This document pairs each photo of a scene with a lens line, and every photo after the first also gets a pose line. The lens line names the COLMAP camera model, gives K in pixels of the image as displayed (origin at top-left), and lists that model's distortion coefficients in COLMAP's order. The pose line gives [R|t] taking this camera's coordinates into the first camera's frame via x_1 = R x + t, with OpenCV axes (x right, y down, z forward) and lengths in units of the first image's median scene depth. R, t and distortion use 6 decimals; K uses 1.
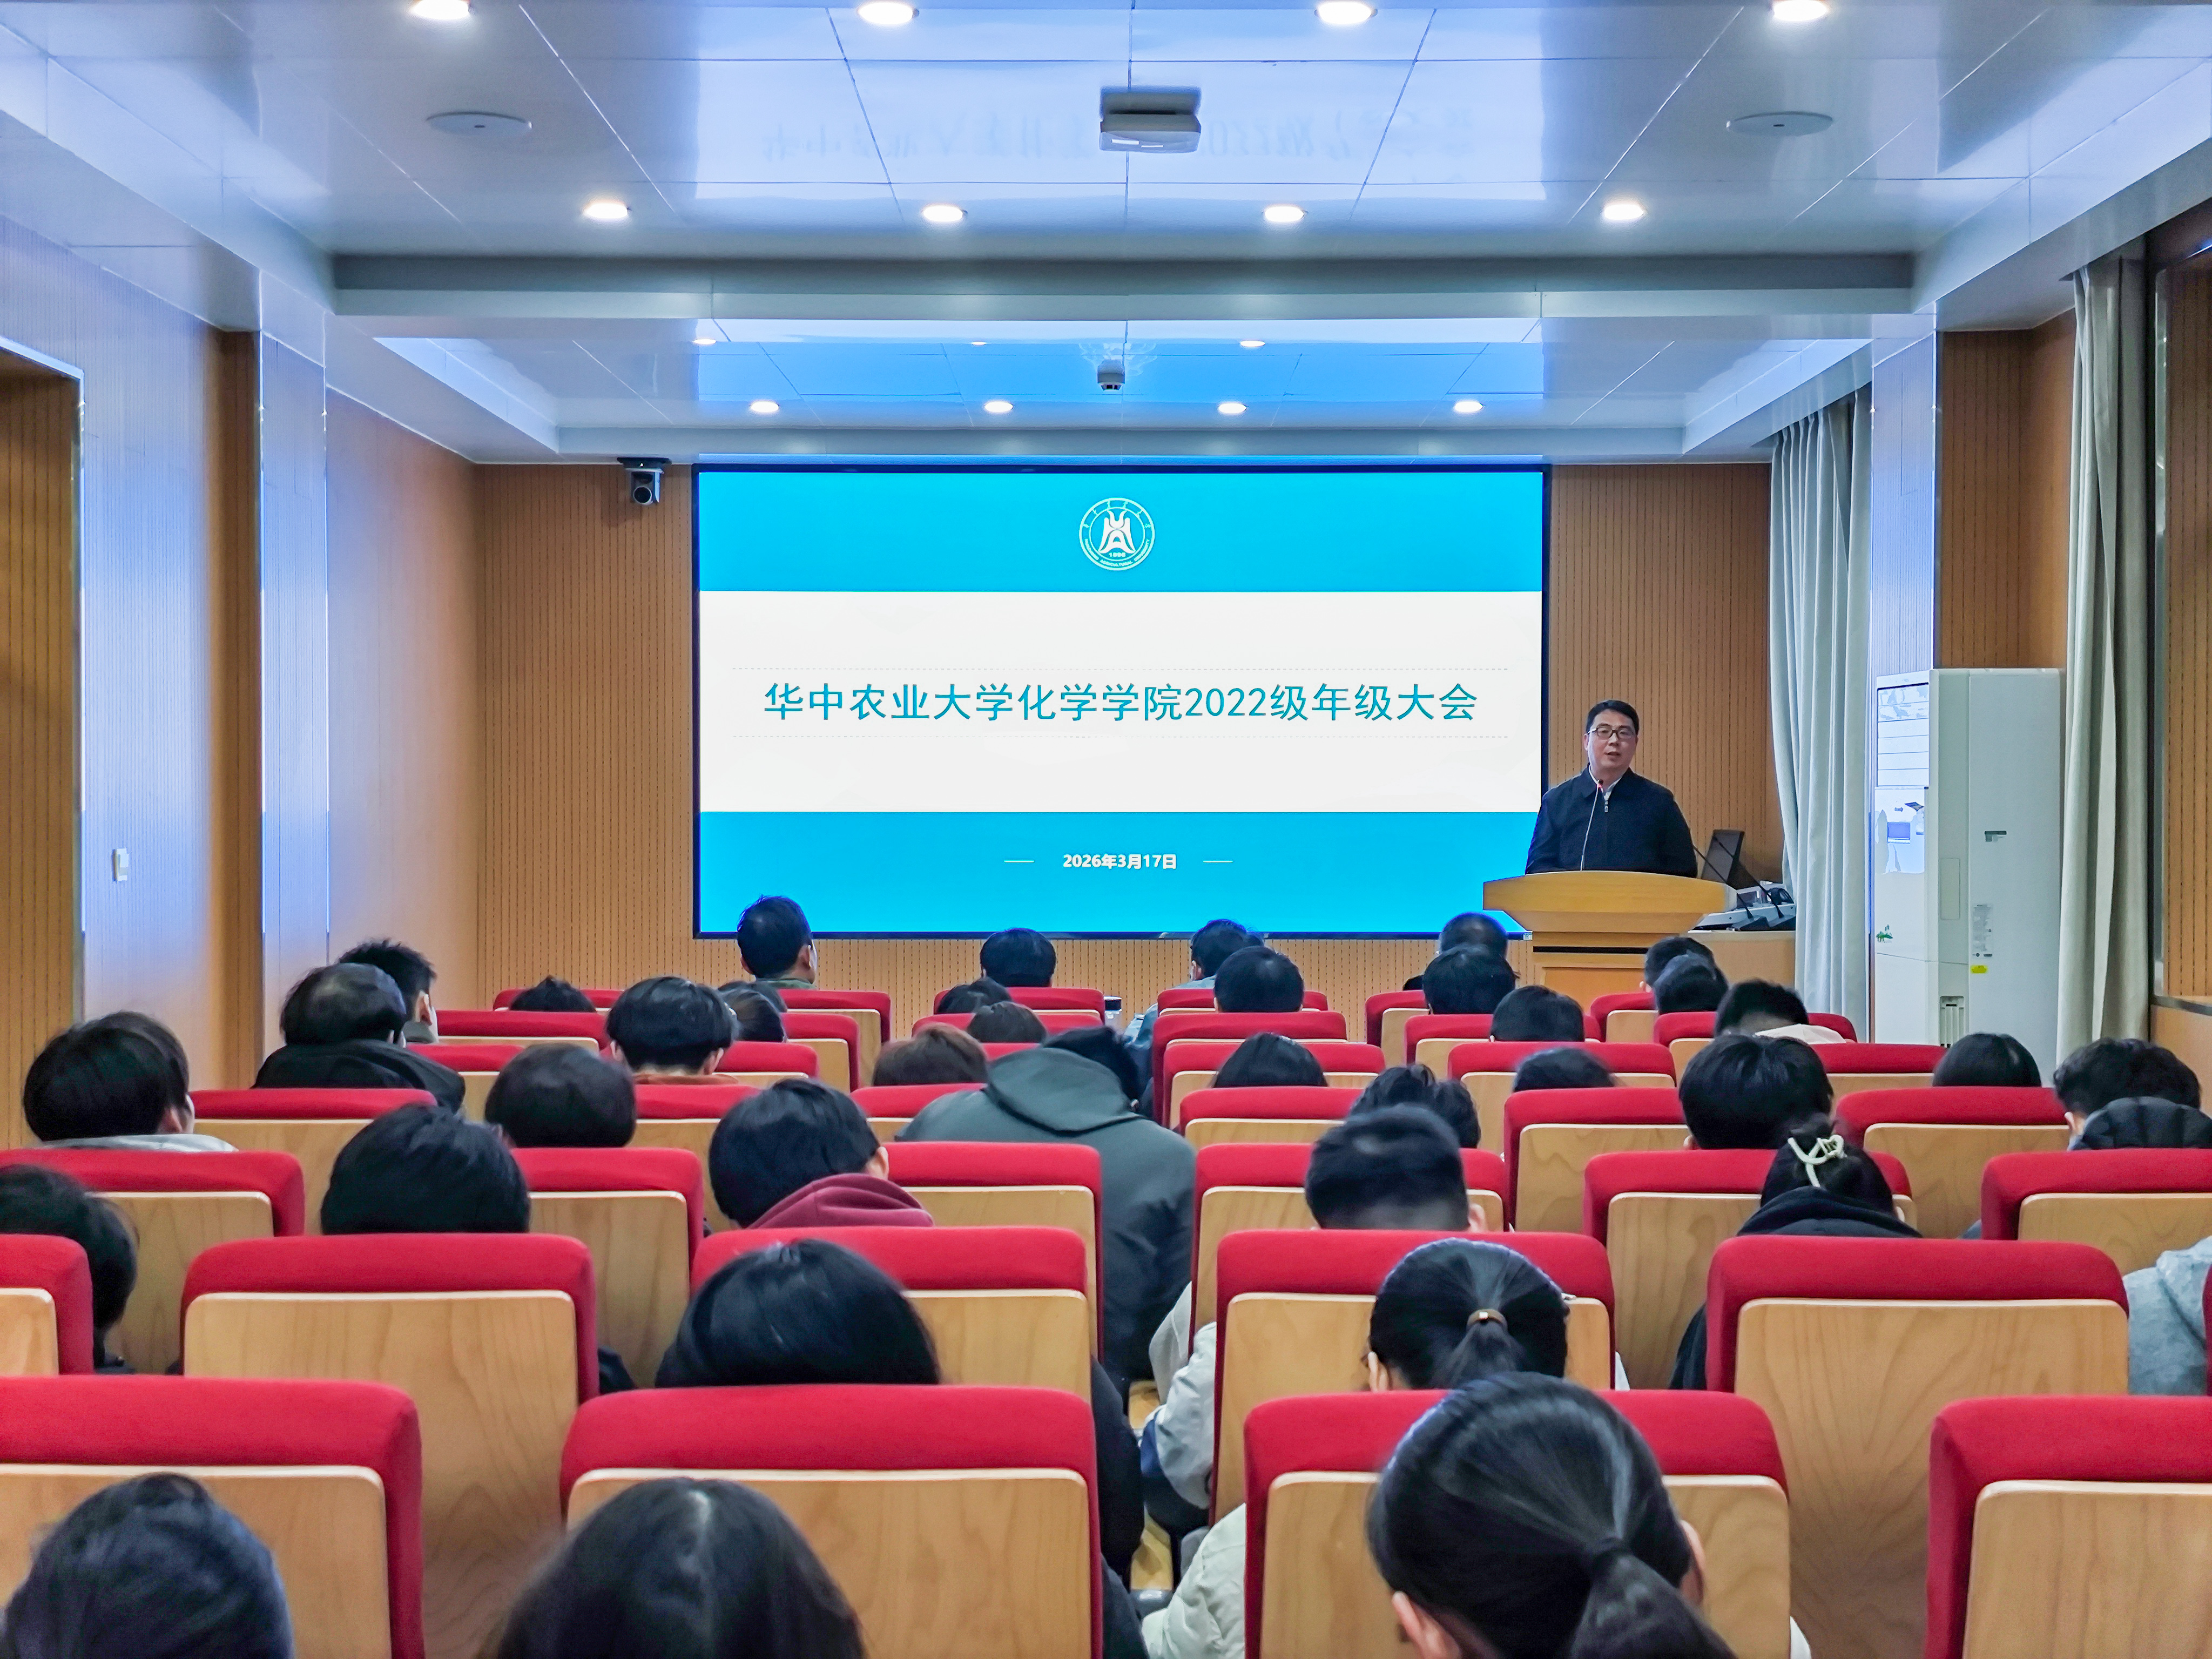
lens RADIAL K [[3127.2, 0, 1112.2], [0, 3127.2, 824.7], [0, 0, 1]] dist [0.188225, -0.516308]
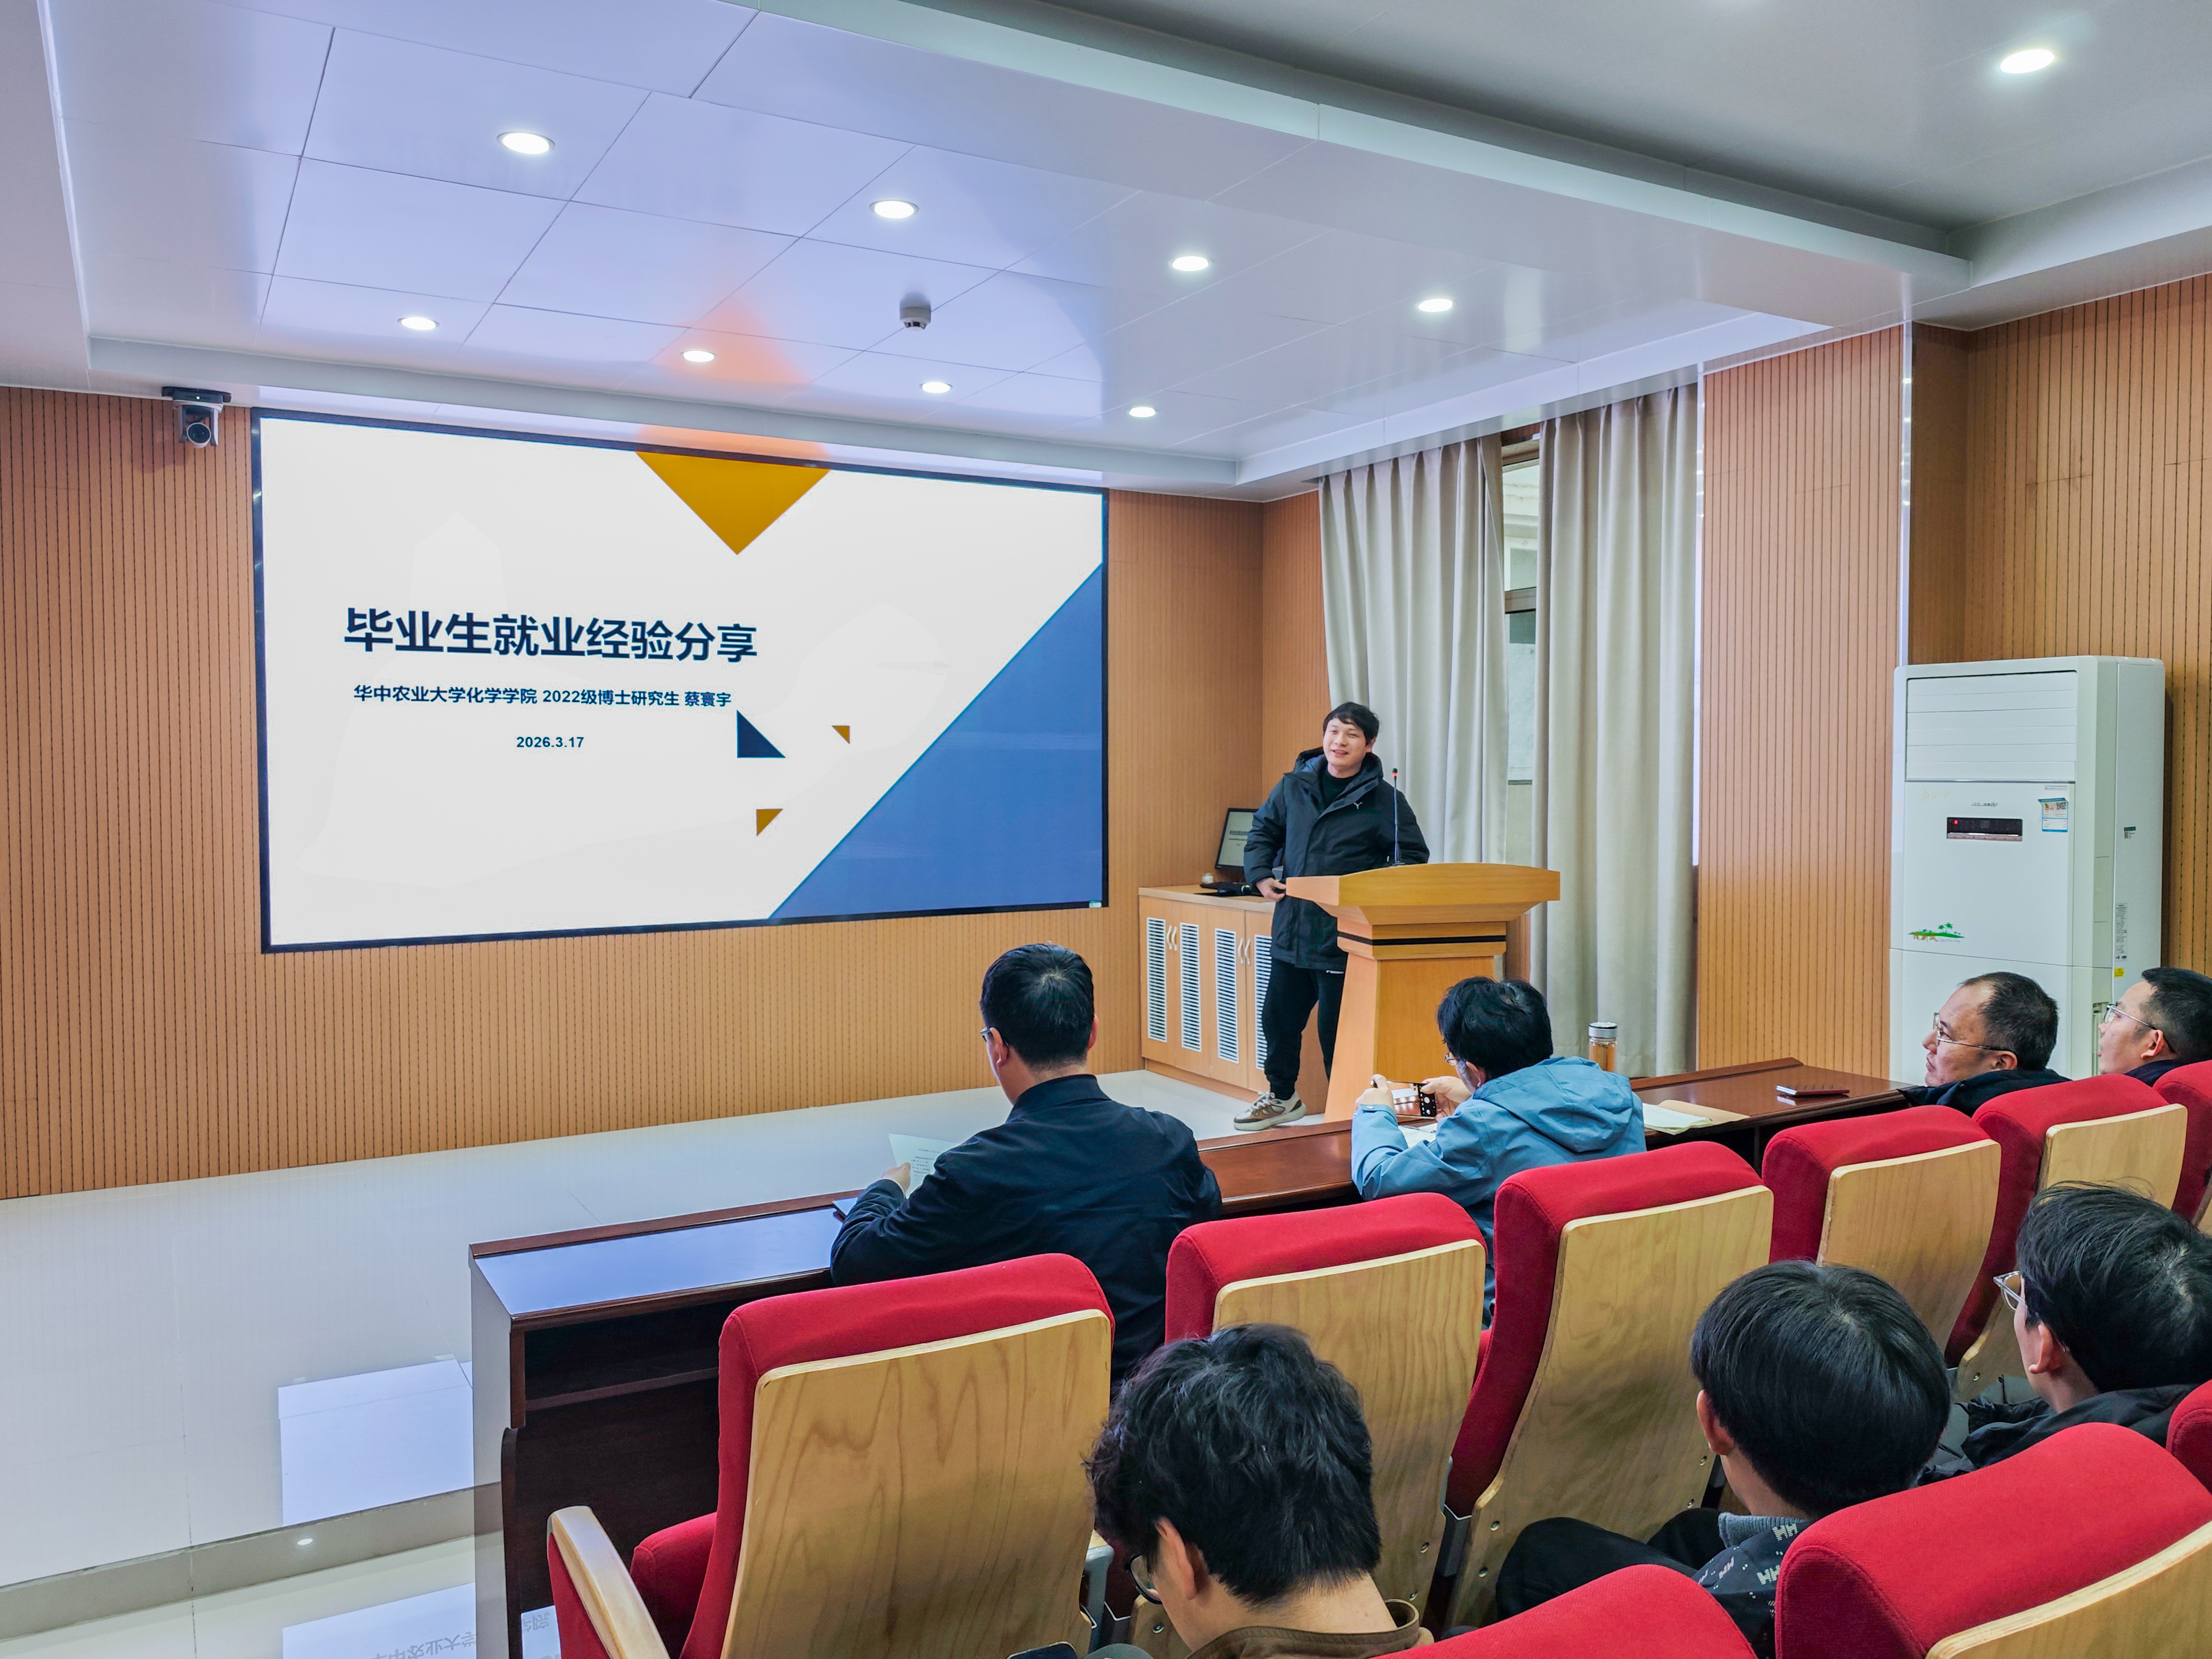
lens RADIAL K [[1649.9, 0, 1103.8], [0, 1649.9, 816.3], [0, 0, 1]] dist [0.006289, -0.002104]
pose [[0.865460, -0.020159, 0.500572, -0.184003], [0.009280, 0.999664, 0.024215, -0.012455], [-0.500892, -0.016312, 0.865356, 0.557485]]
